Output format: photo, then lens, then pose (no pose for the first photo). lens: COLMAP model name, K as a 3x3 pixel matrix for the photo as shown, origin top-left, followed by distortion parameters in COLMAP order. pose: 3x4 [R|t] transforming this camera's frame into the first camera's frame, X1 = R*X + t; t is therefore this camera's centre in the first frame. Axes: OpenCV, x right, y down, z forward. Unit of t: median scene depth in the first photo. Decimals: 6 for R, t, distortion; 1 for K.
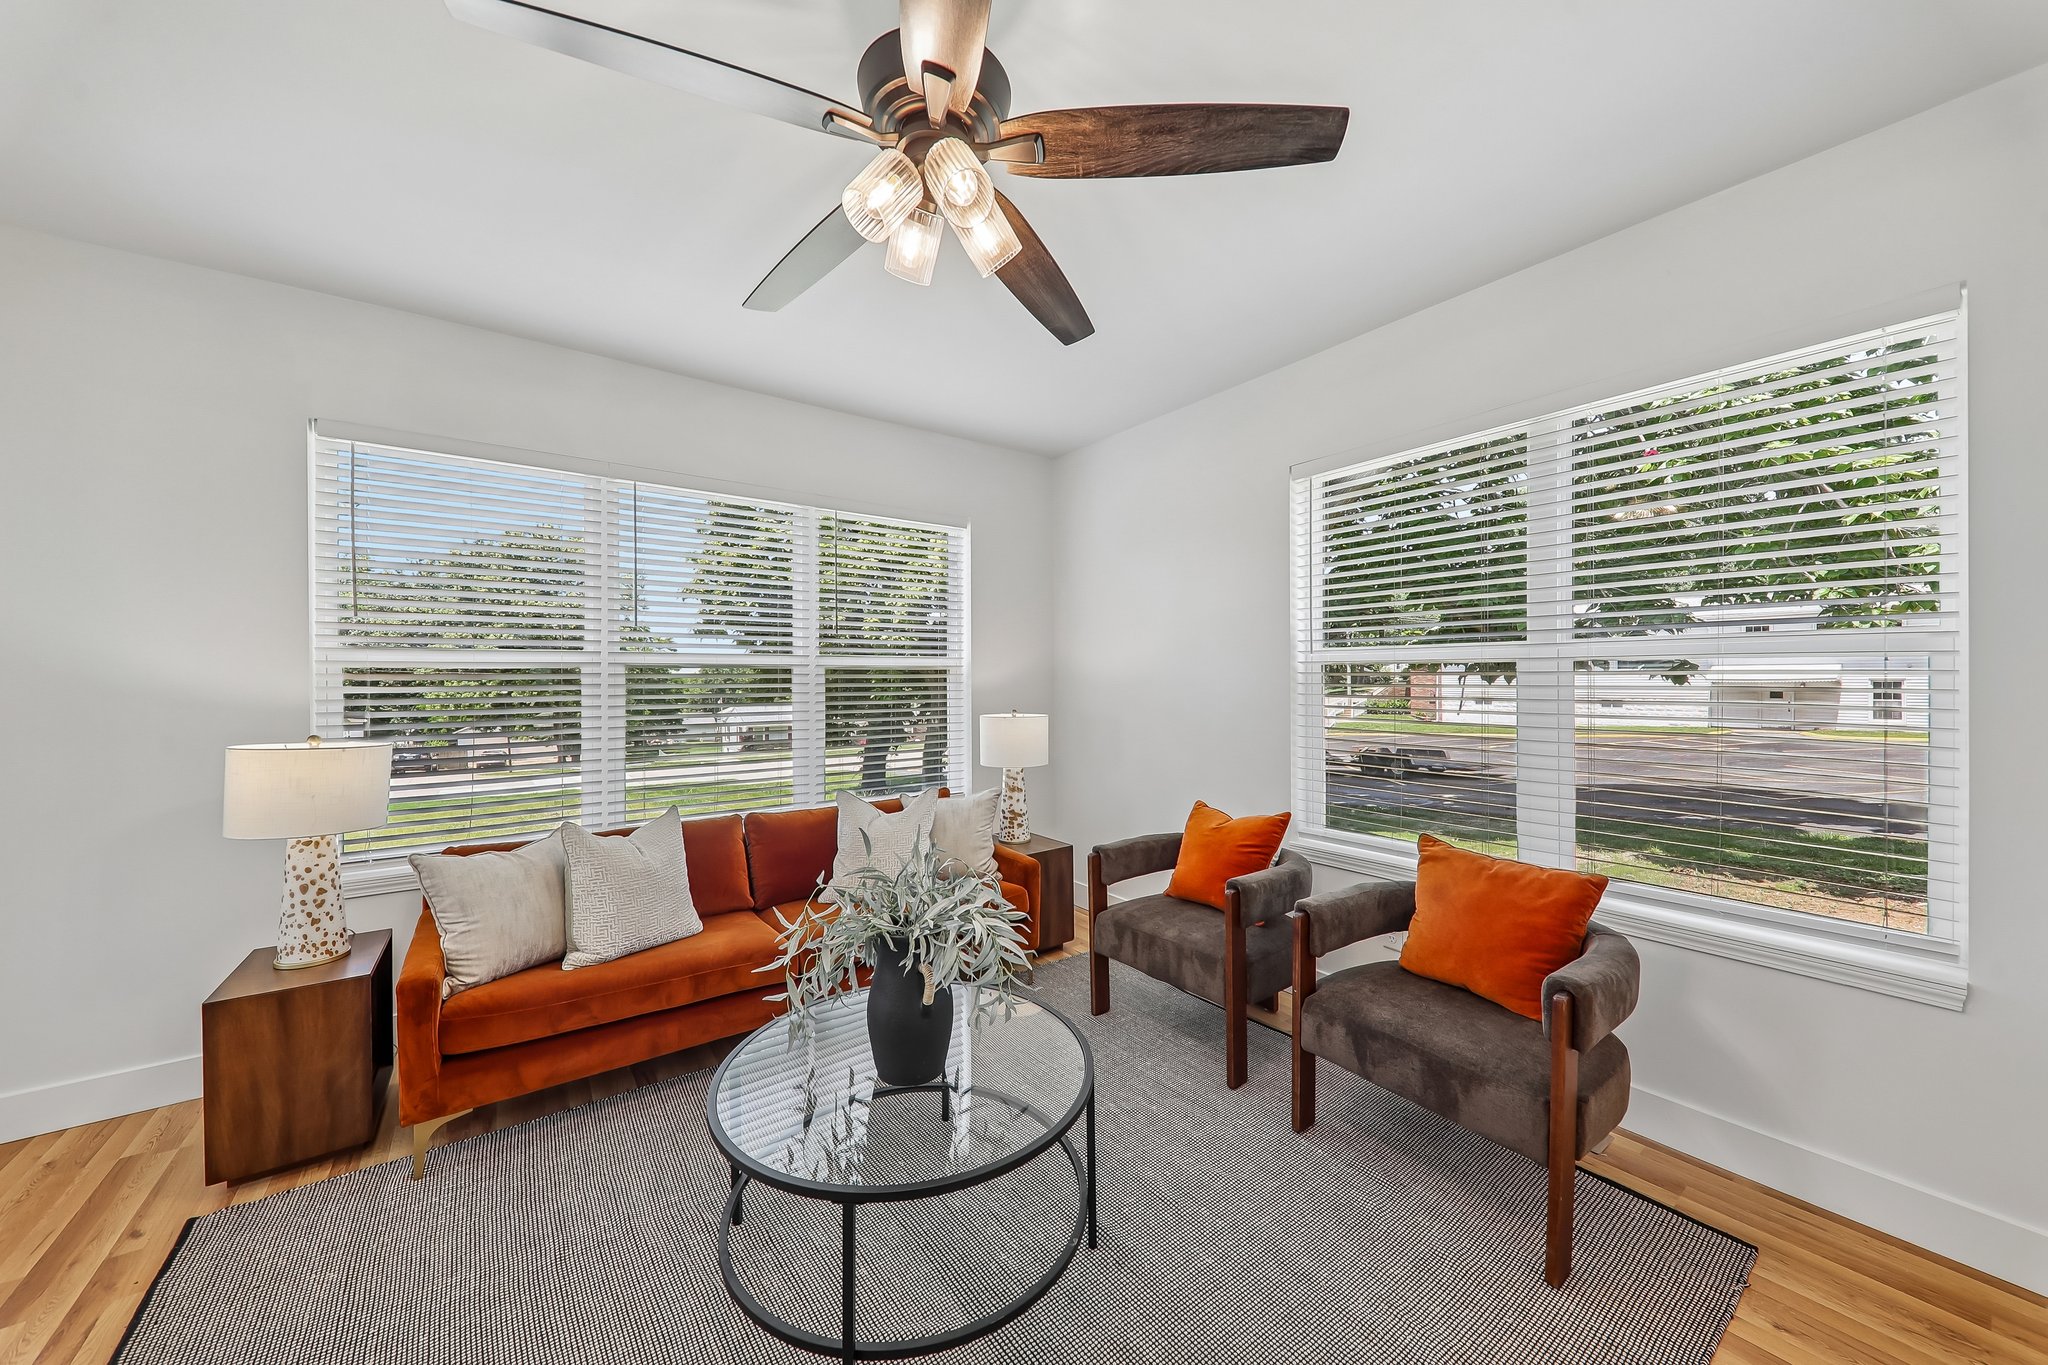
lens RADIAL K [[724.8, 0, 1024.5], [0, 724.8, 682.1], [0, 0, 1]] dist [0.003457, -0.000655]
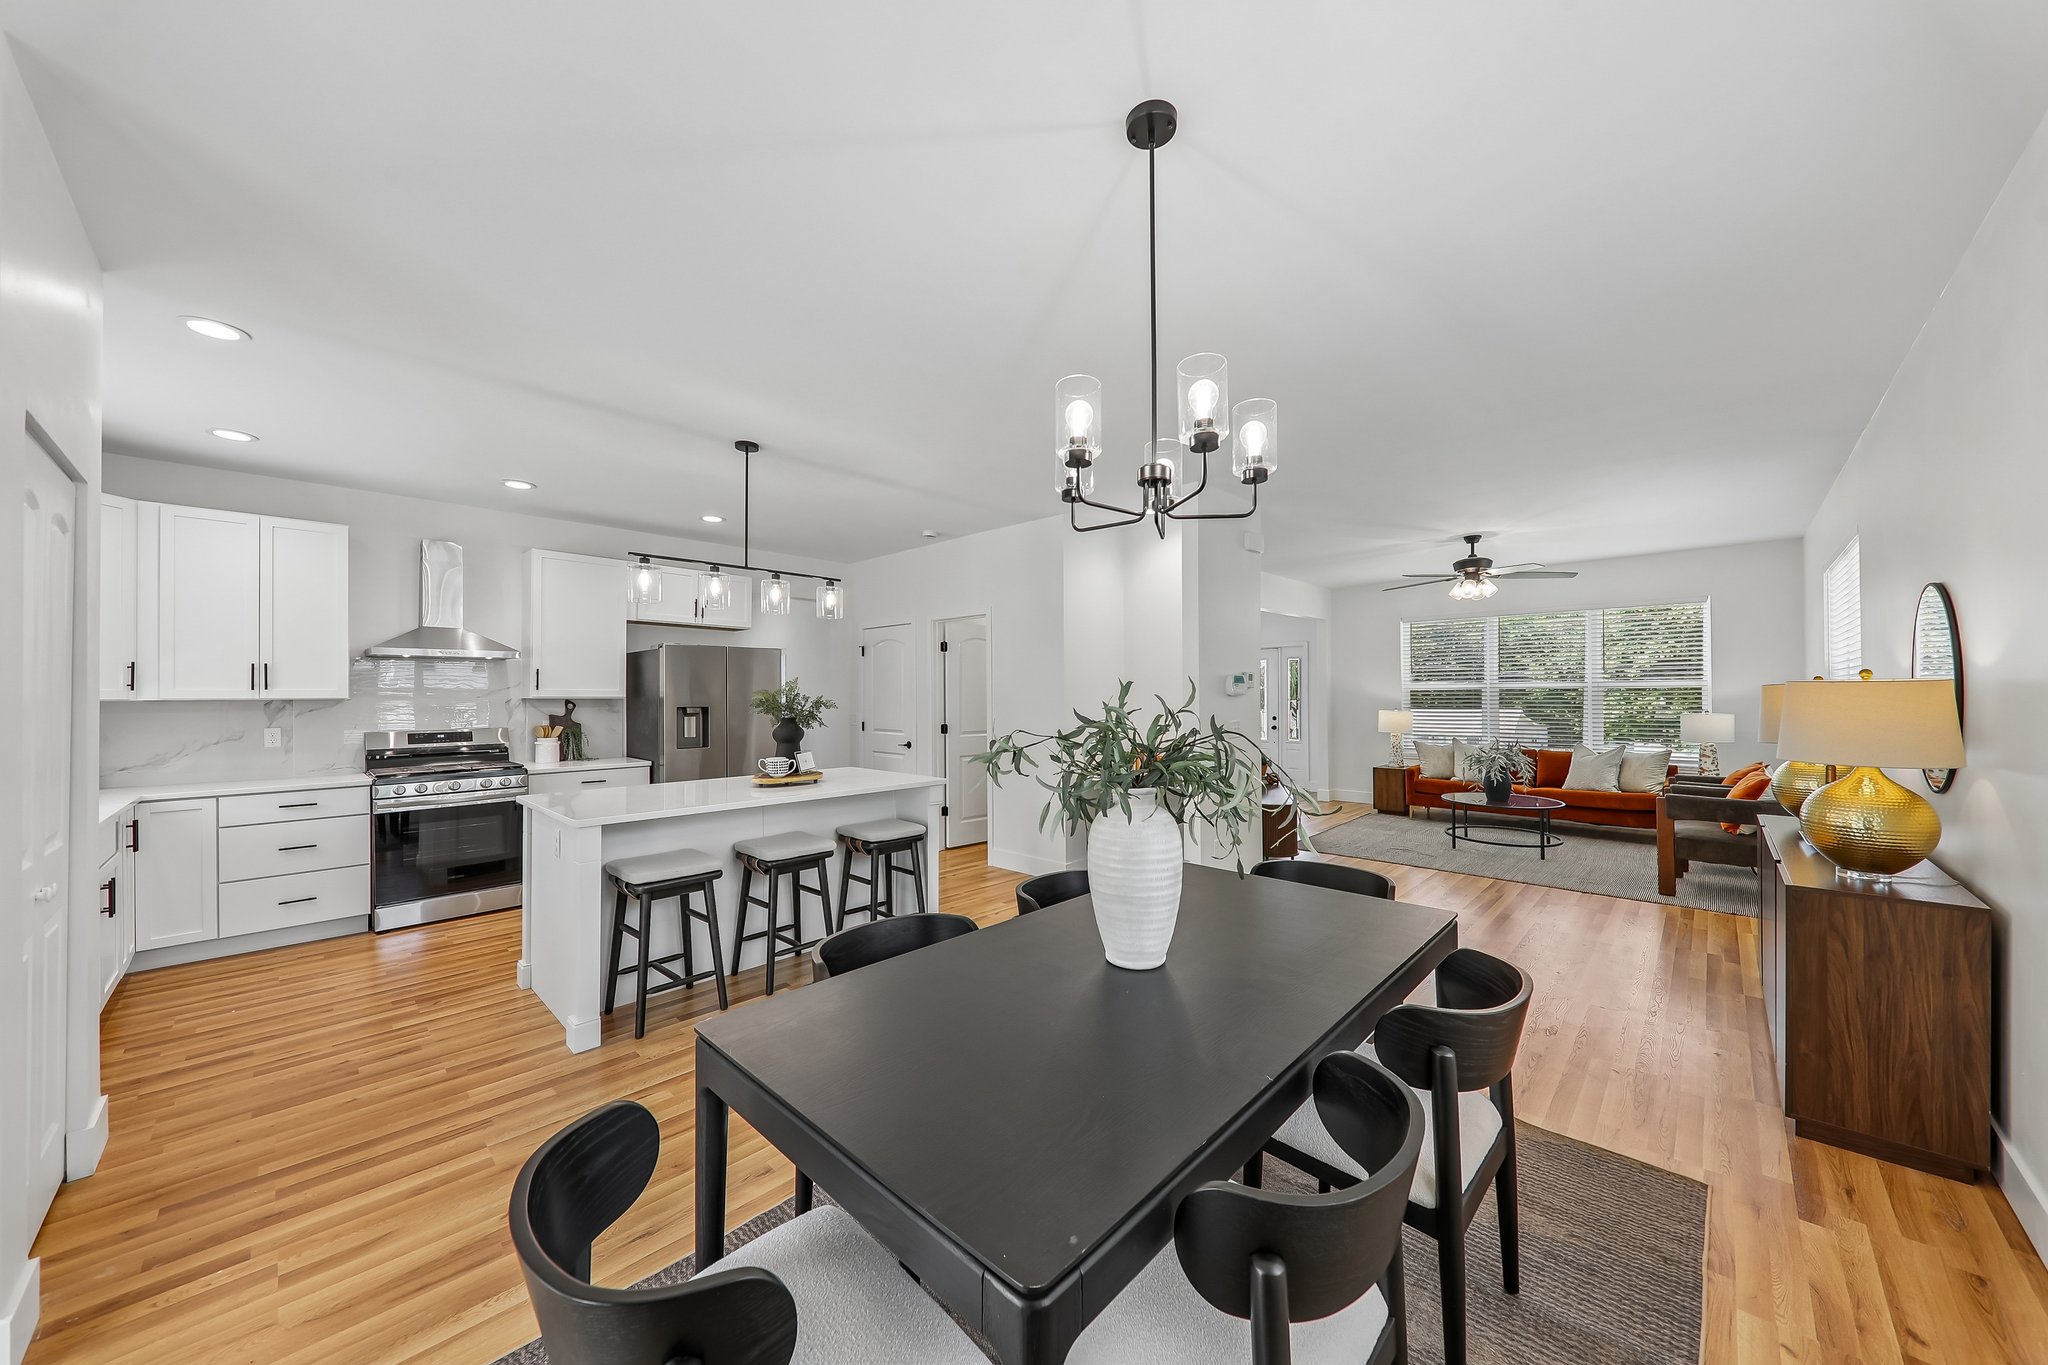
lens RADIAL K [[724.8, 0, 1022.0], [0, 724.8, 688.1], [0, 0, 1]] dist [0.003457, -0.000655]
pose [[0.172491, -0.004525, -0.985001, 2.248069], [-0.002810, 0.999983, -0.005086, -0.004784], [0.985007, 0.003645, 0.172475, -1.465278]]
